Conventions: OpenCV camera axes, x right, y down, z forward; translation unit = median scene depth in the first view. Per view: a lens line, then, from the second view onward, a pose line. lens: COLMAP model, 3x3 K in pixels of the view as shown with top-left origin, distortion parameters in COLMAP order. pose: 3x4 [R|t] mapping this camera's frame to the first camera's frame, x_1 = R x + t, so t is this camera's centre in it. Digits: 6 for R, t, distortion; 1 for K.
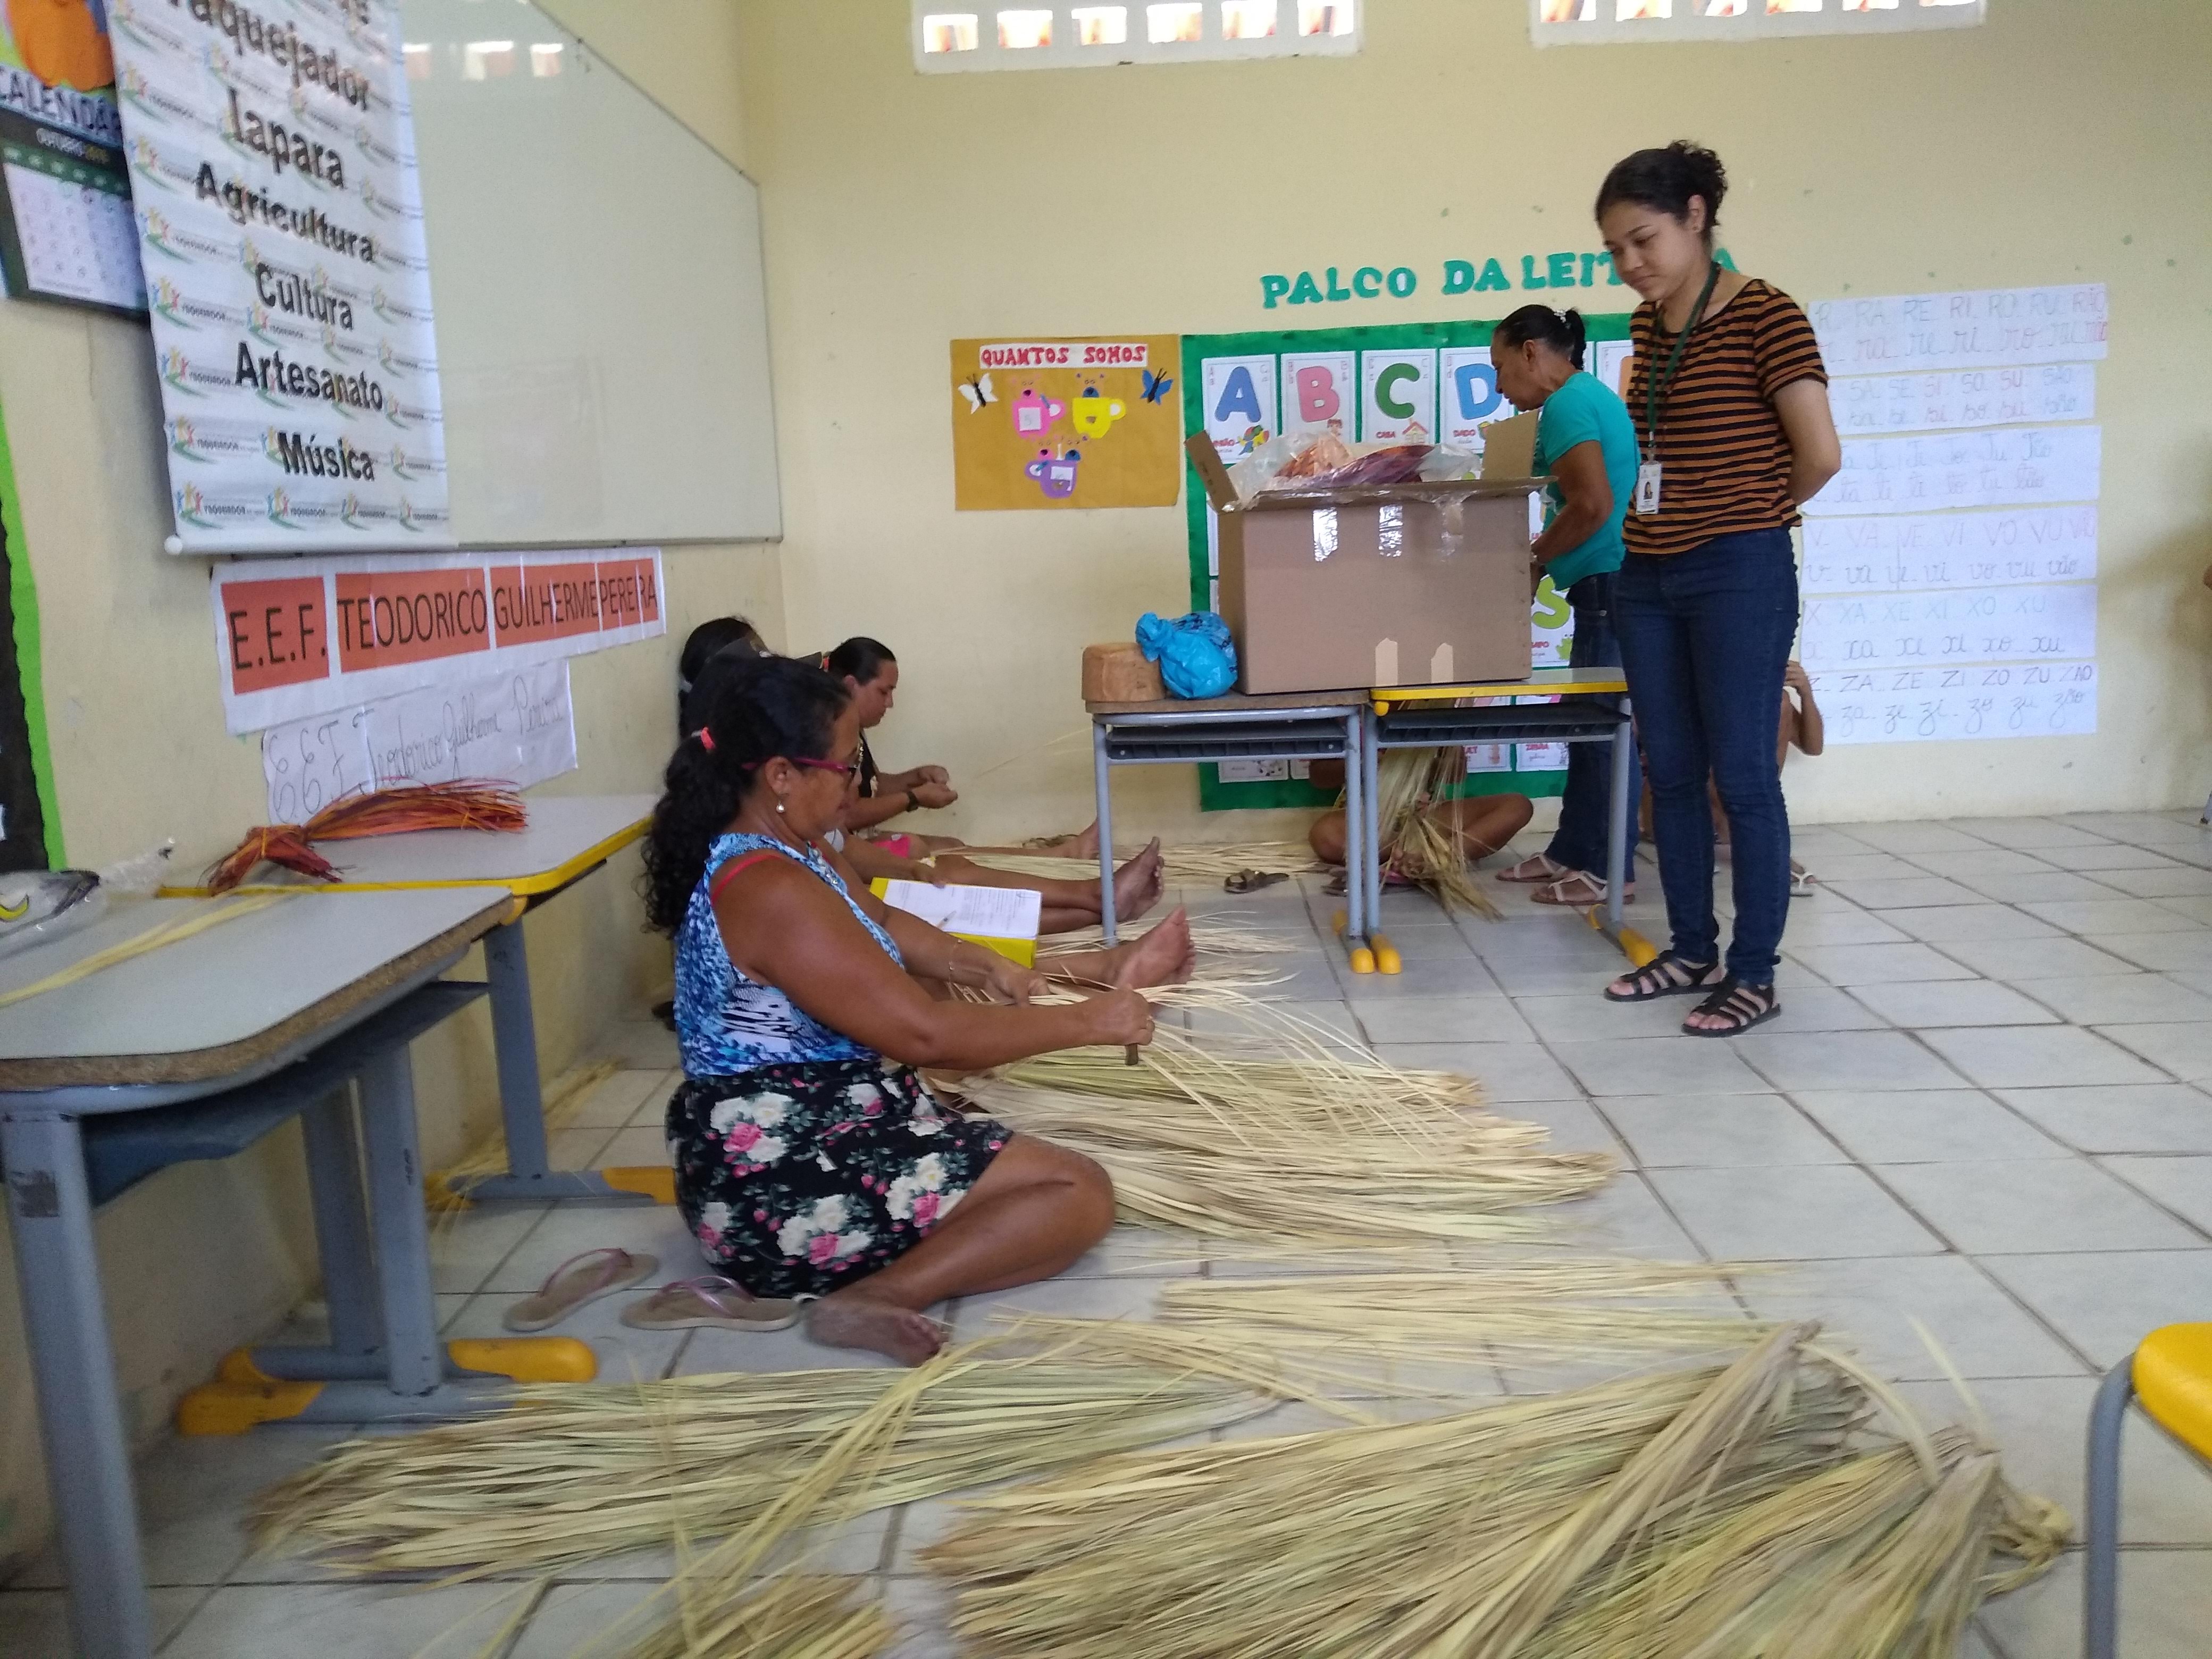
lens RADIAL K [[1712.3, 0, 1102.0], [0, 1712.3, 833.3], [0, 0, 1]] dist [0.019257, -0.074084]
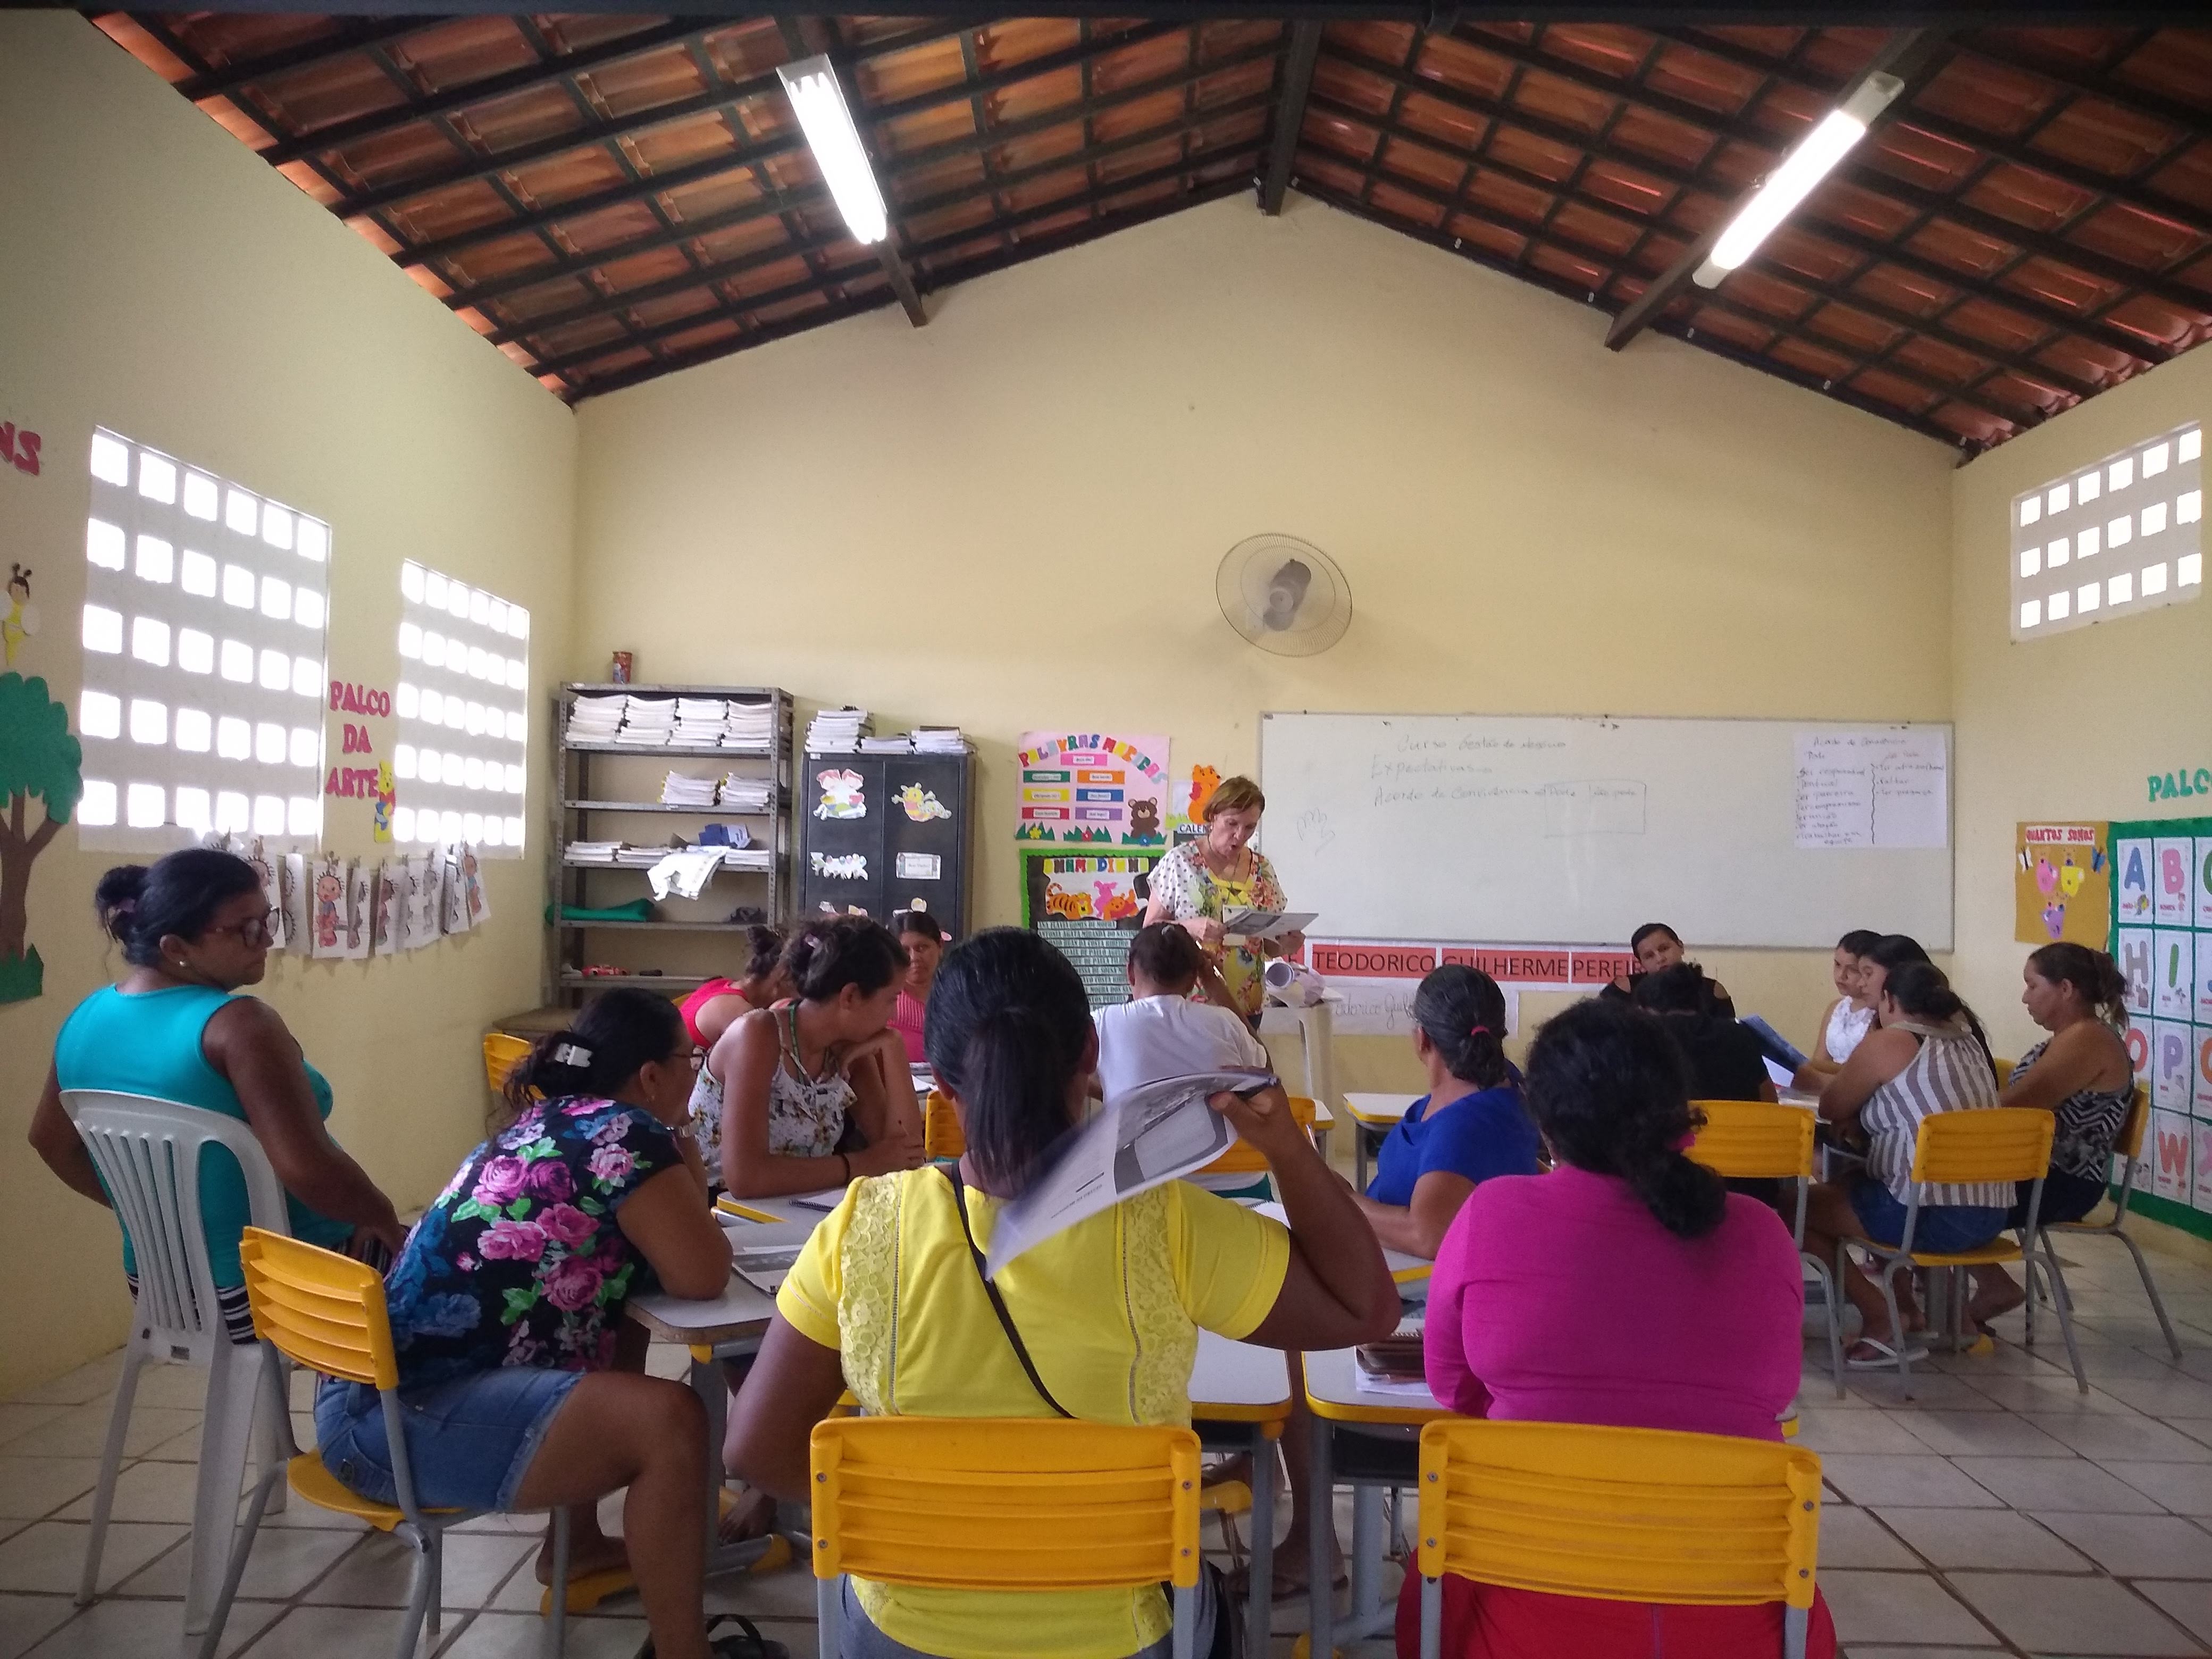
lens RADIAL K [[1716.6, 0, 1120.2], [0, 1716.6, 823.8], [0, 0, 1]] dist [0.085376, -0.087684]
pose [[0.015973, 0.017192, -0.999725, 1.331073], [-0.191301, 0.981434, 0.013821, -0.166255], [0.981401, 0.191028, 0.018965, 0.254378]]
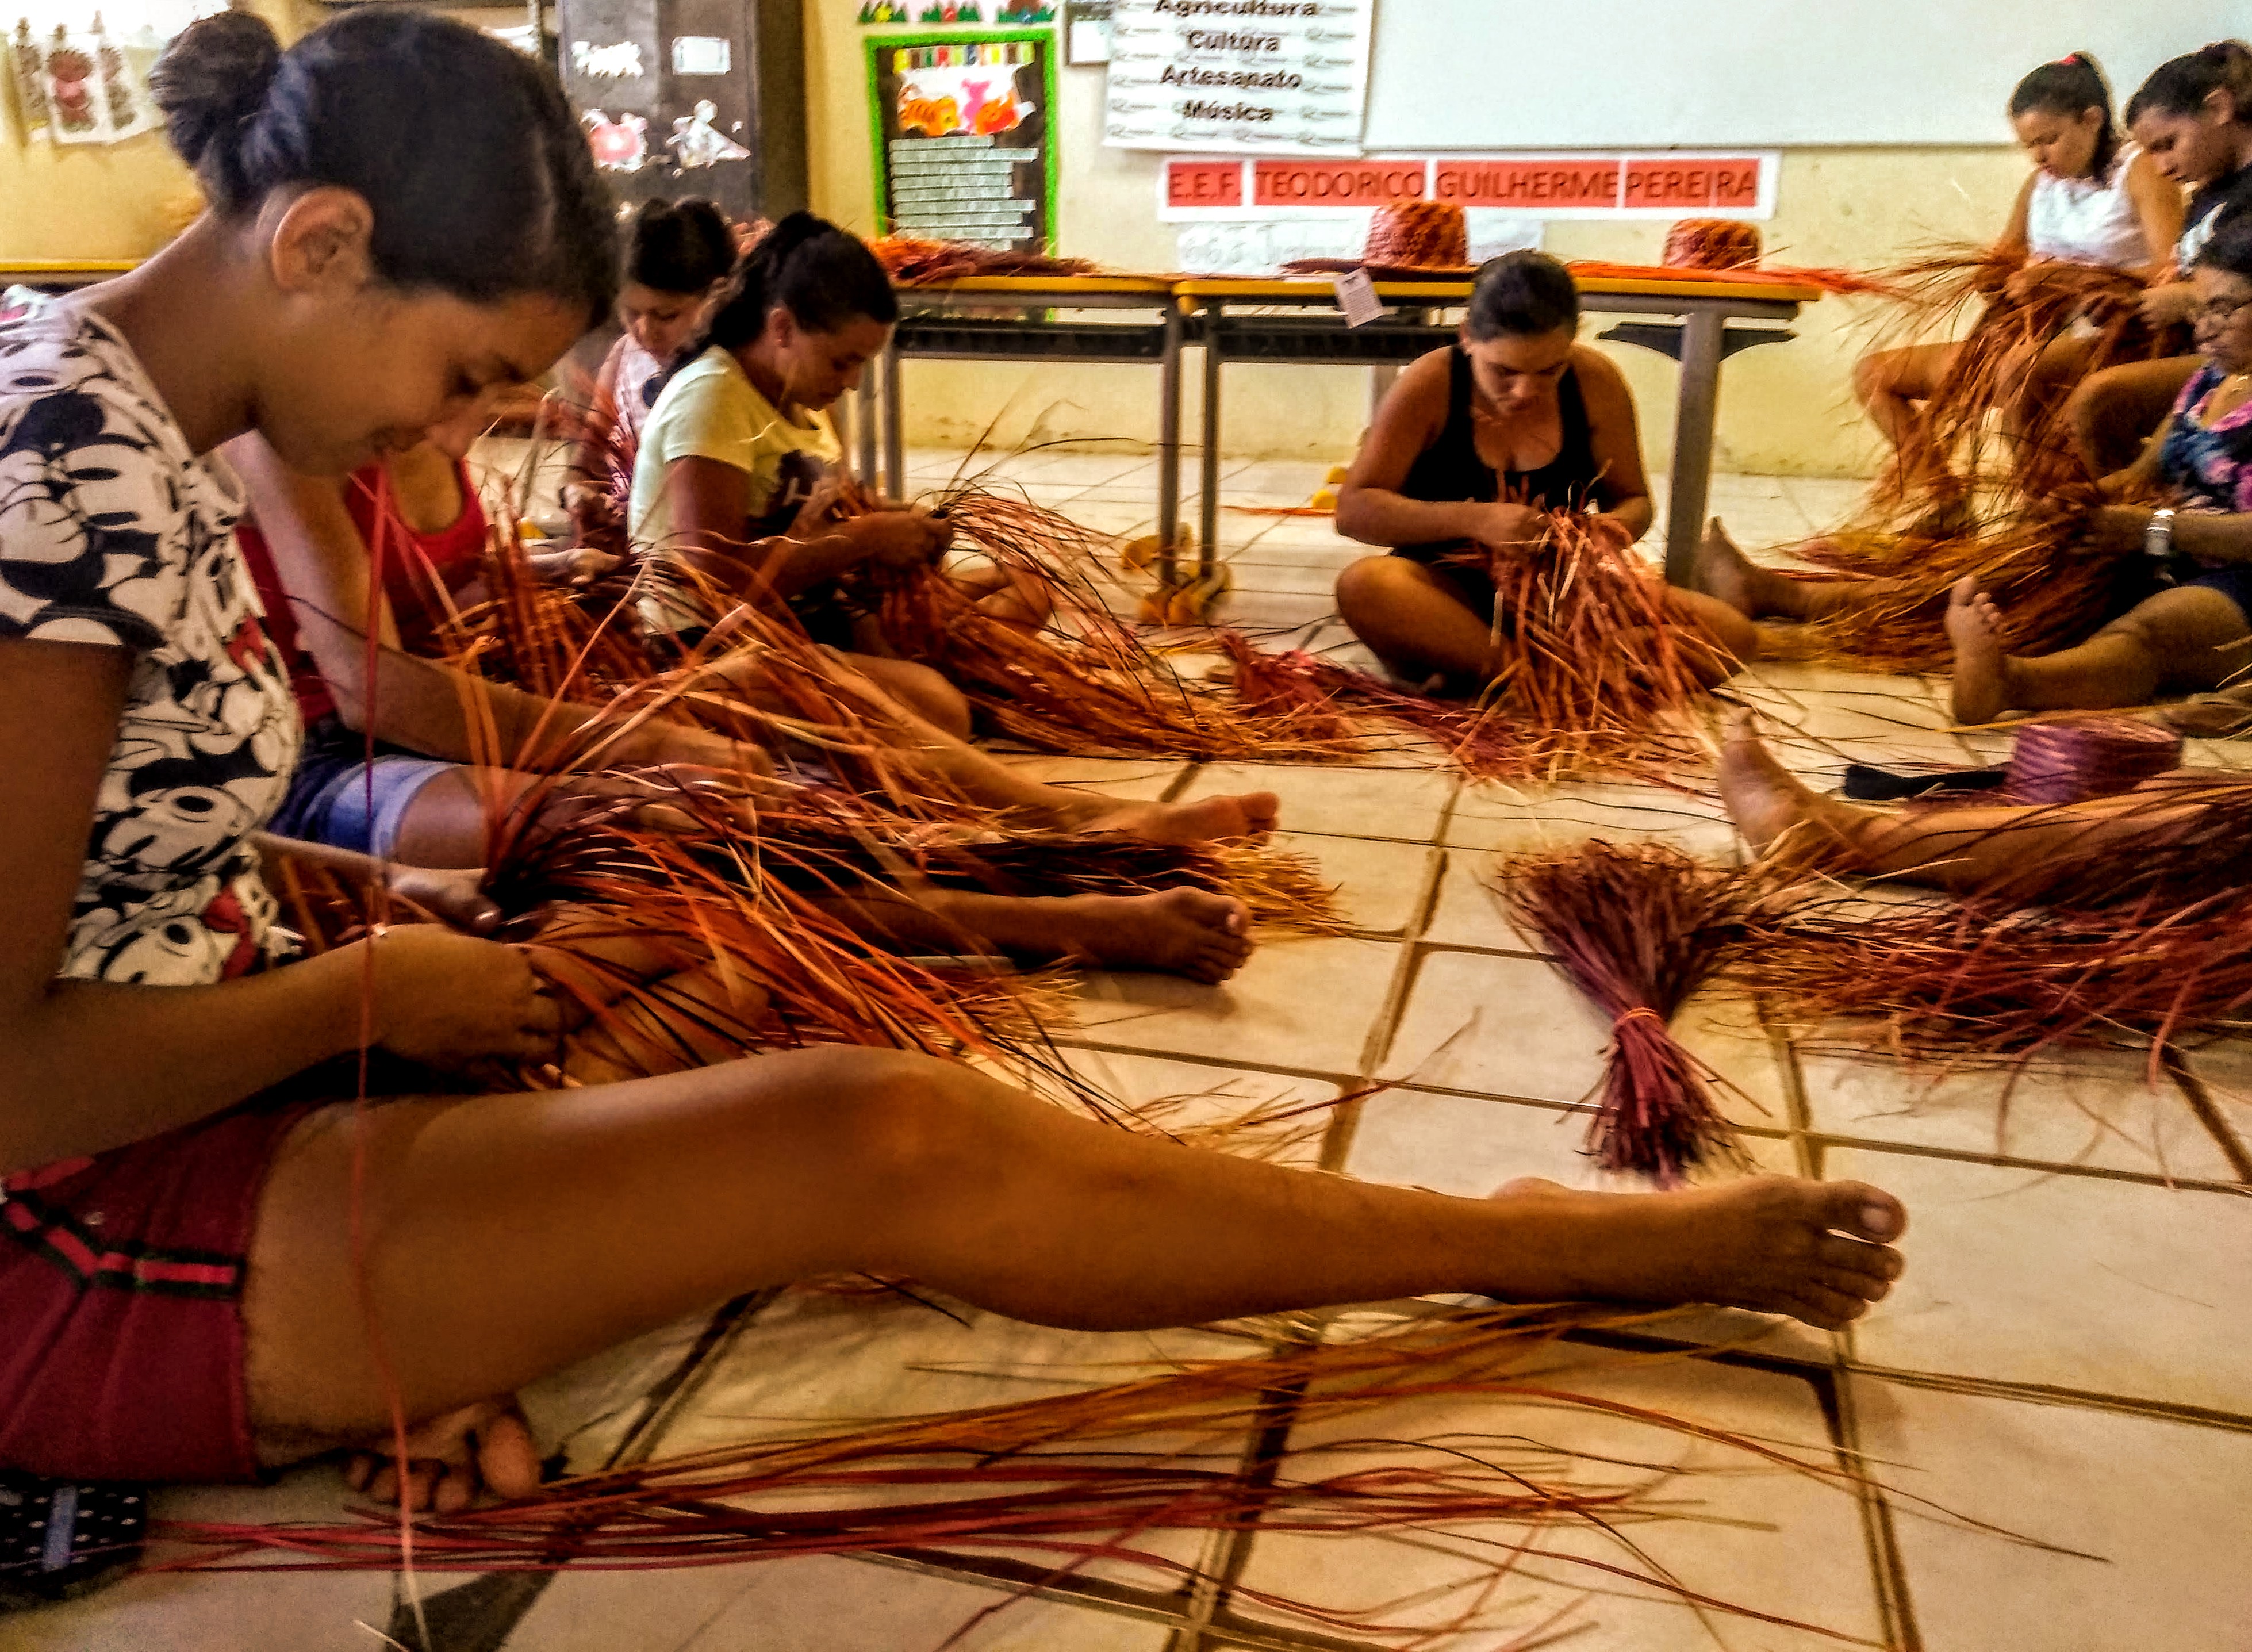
lens RADIAL K [[1833.8, 0, 1067.1], [0, 1833.8, 829.5], [0, 0, 1]] dist [-0.070609, 0.080938]
pose [[-0.257082, 0.322831, -0.910873, 1.011063], [-0.161229, 0.915014, 0.369804, -0.091158], [0.952845, 0.241929, -0.183184, 0.675663]]
